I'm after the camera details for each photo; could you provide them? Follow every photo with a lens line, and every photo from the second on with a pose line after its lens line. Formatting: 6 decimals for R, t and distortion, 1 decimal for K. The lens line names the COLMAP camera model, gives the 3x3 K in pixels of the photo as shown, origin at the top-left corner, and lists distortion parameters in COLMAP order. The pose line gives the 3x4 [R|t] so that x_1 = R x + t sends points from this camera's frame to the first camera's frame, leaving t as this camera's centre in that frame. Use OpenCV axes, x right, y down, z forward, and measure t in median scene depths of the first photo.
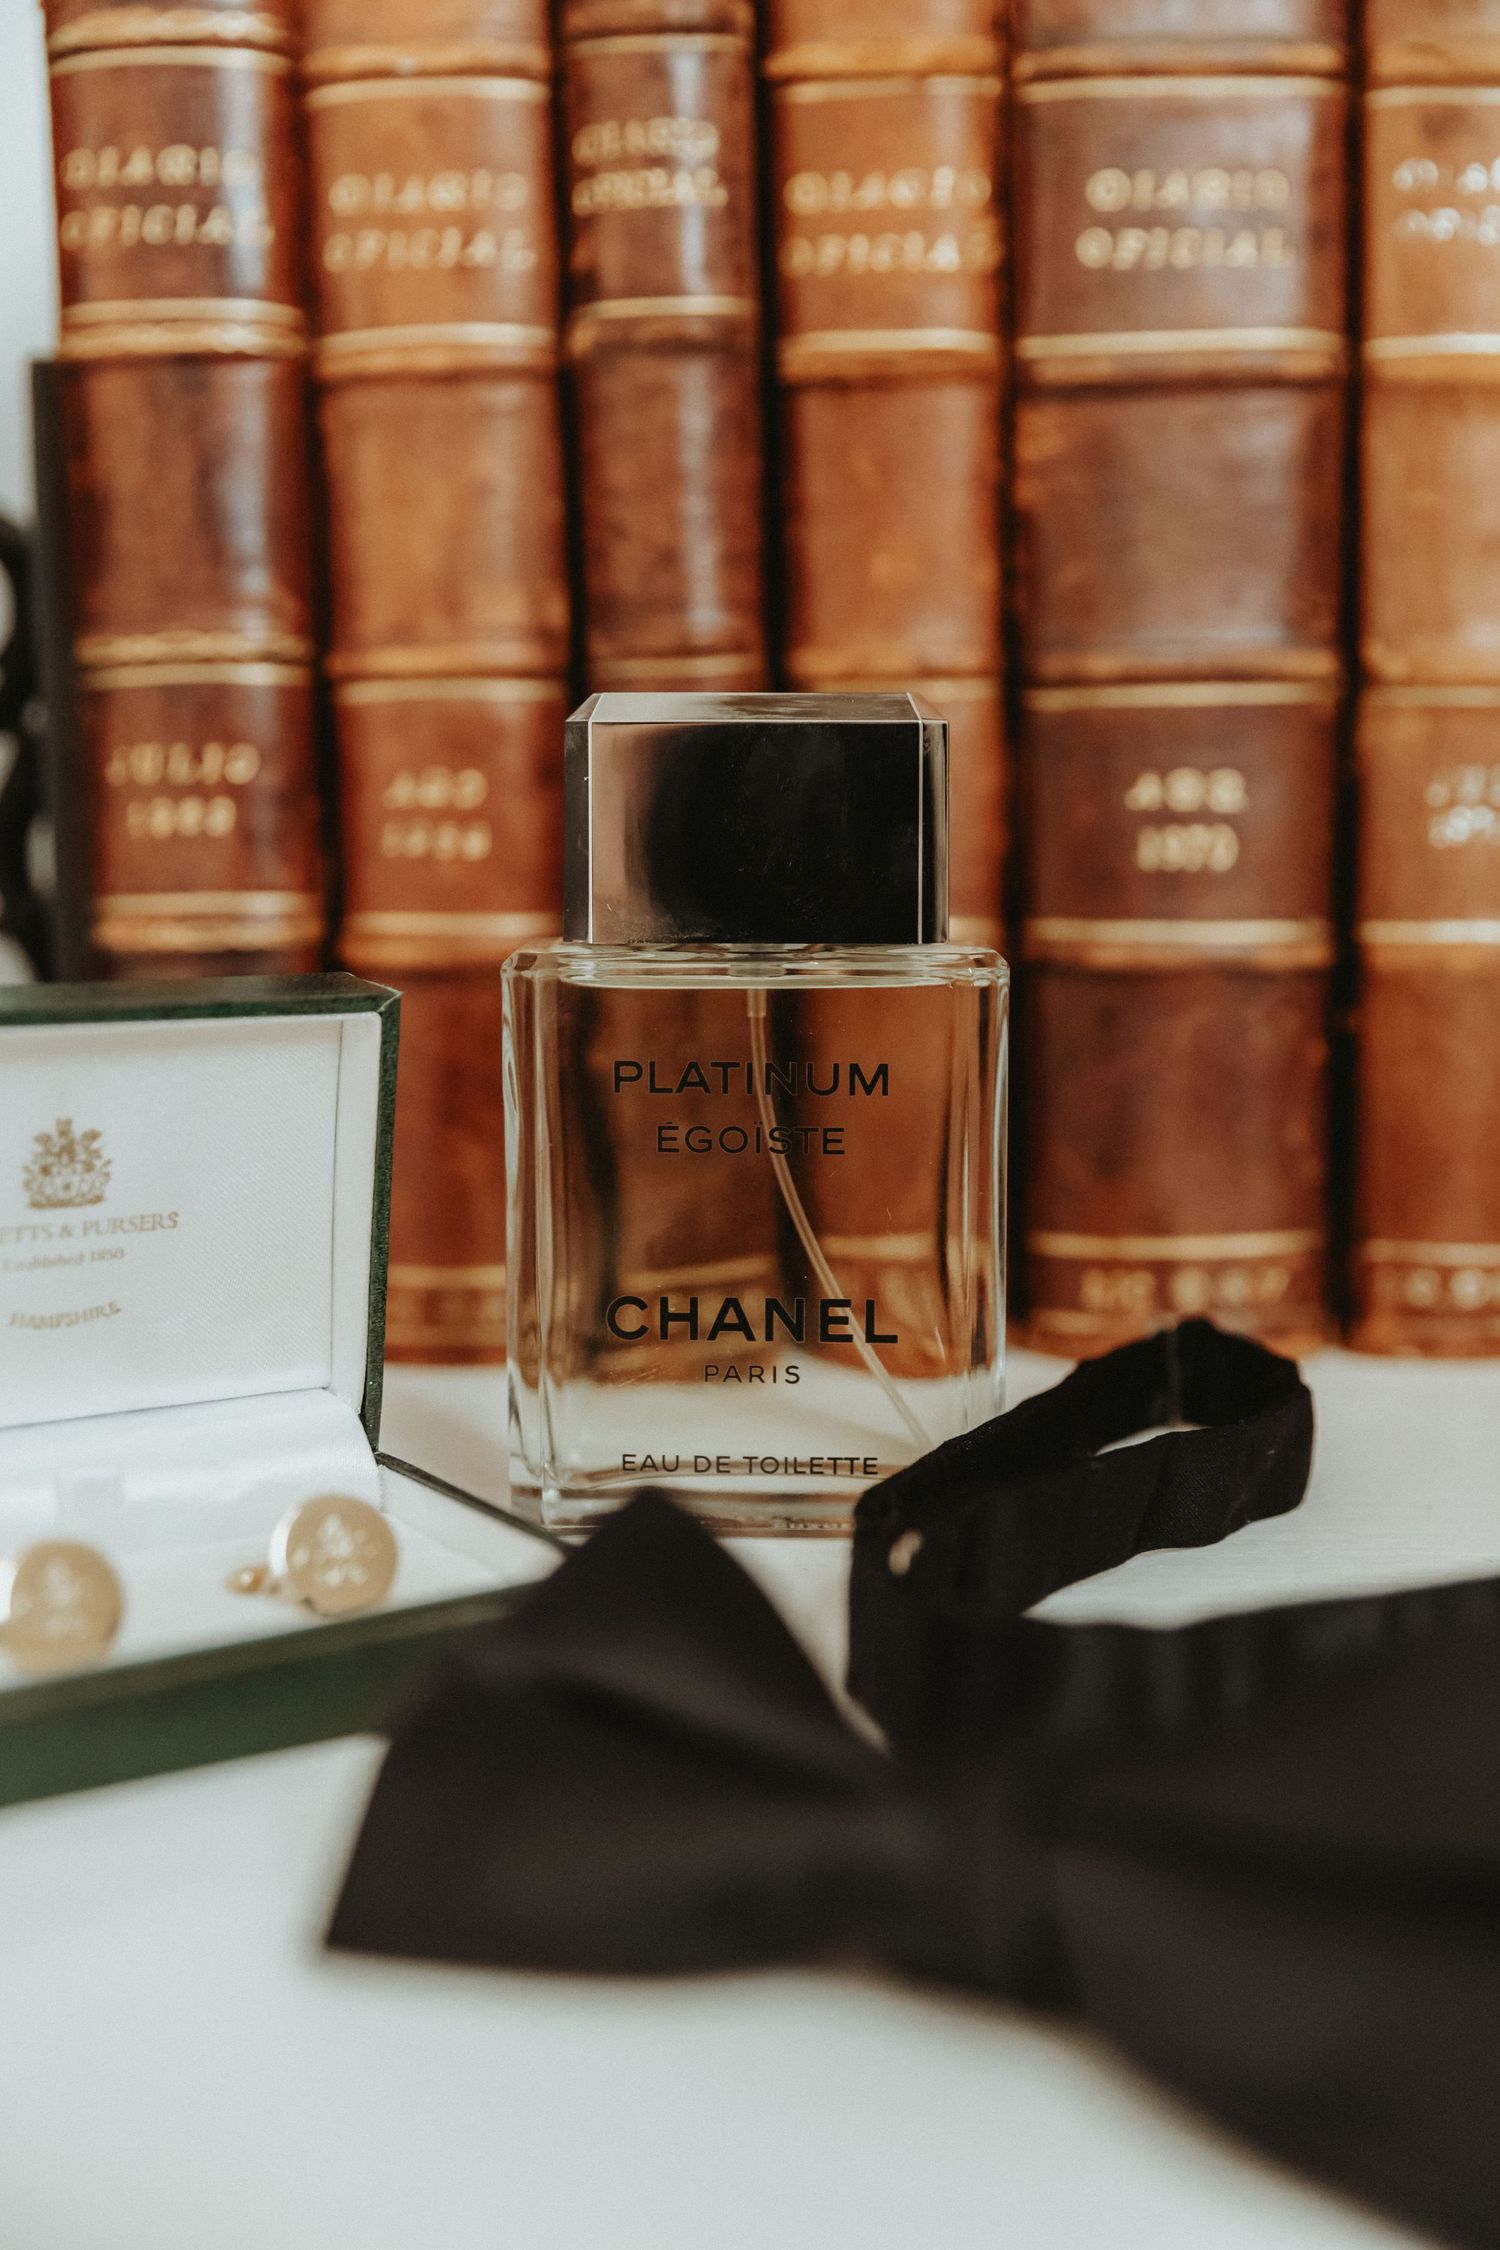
lens RADIAL K [[2447.9, 0, 750.0], [0, 2447.9, 1125.0], [0, 0, 1]] dist [-0.004651, -0.263447]
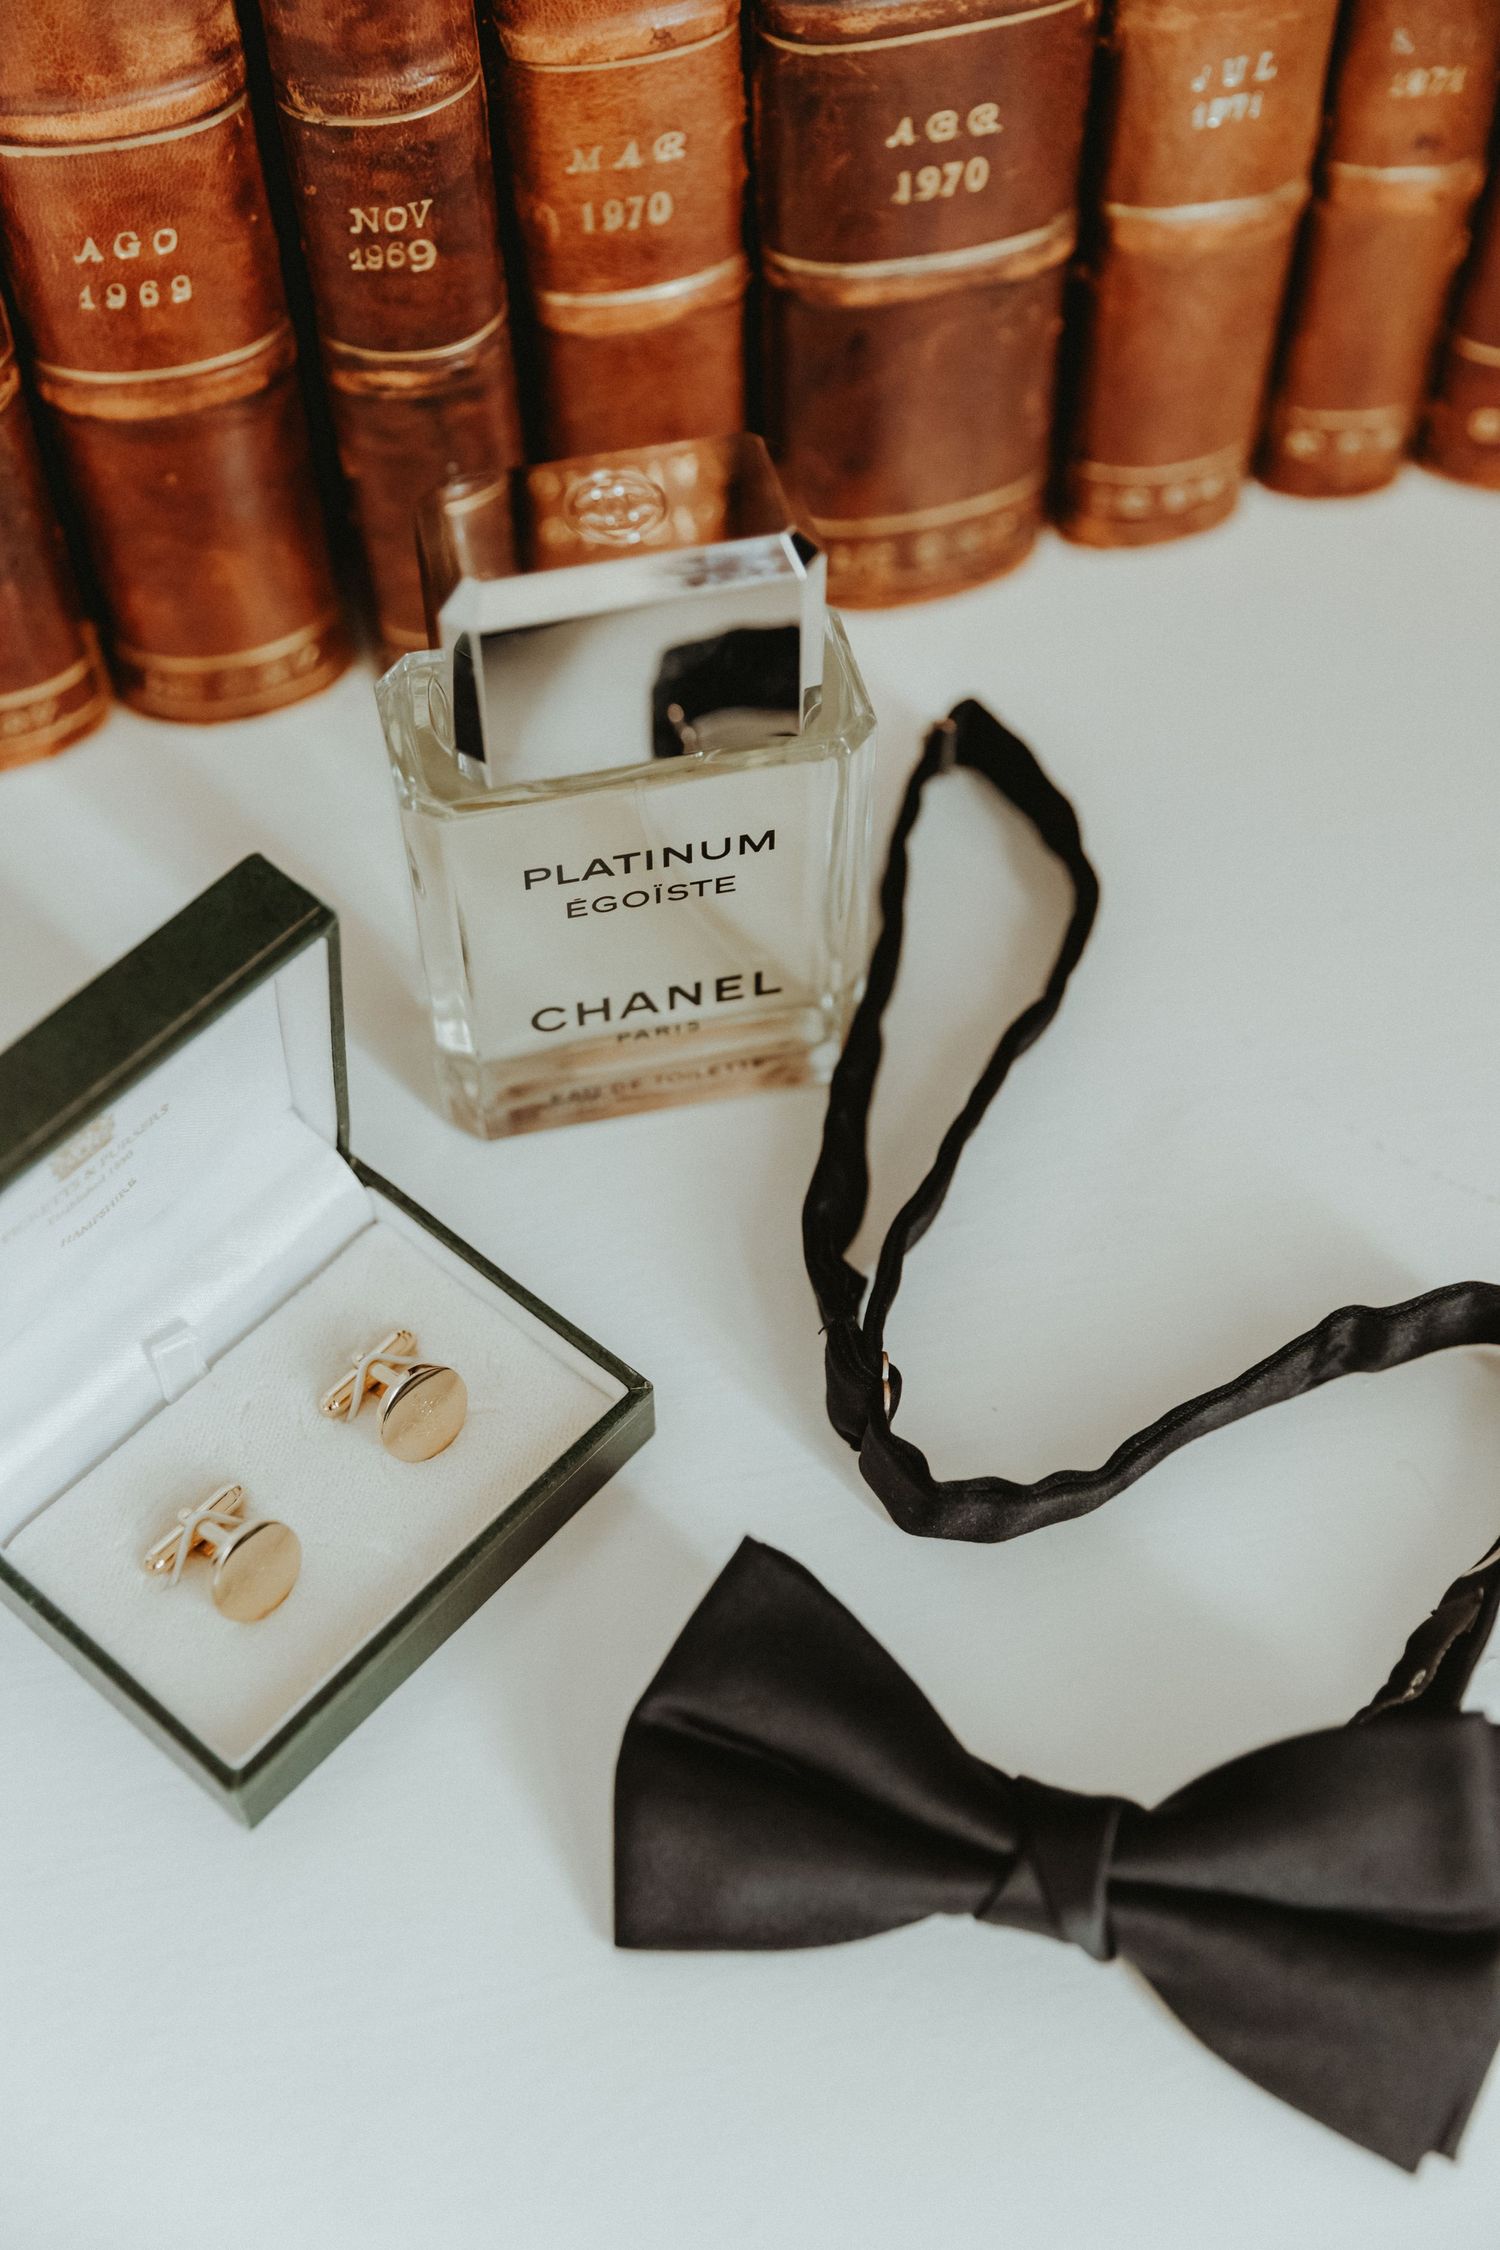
lens RADIAL K [[2447.9, 0, 750.0], [0, 2447.9, 1125.0], [0, 0, 1]] dist [-0.004651, -0.263447]
pose [[0.966555, -0.206452, 0.152146, -0.109475], [0.034452, 0.692408, 0.720683, -0.537491], [-0.254134, -0.691339, 0.676363, 0.136954]]
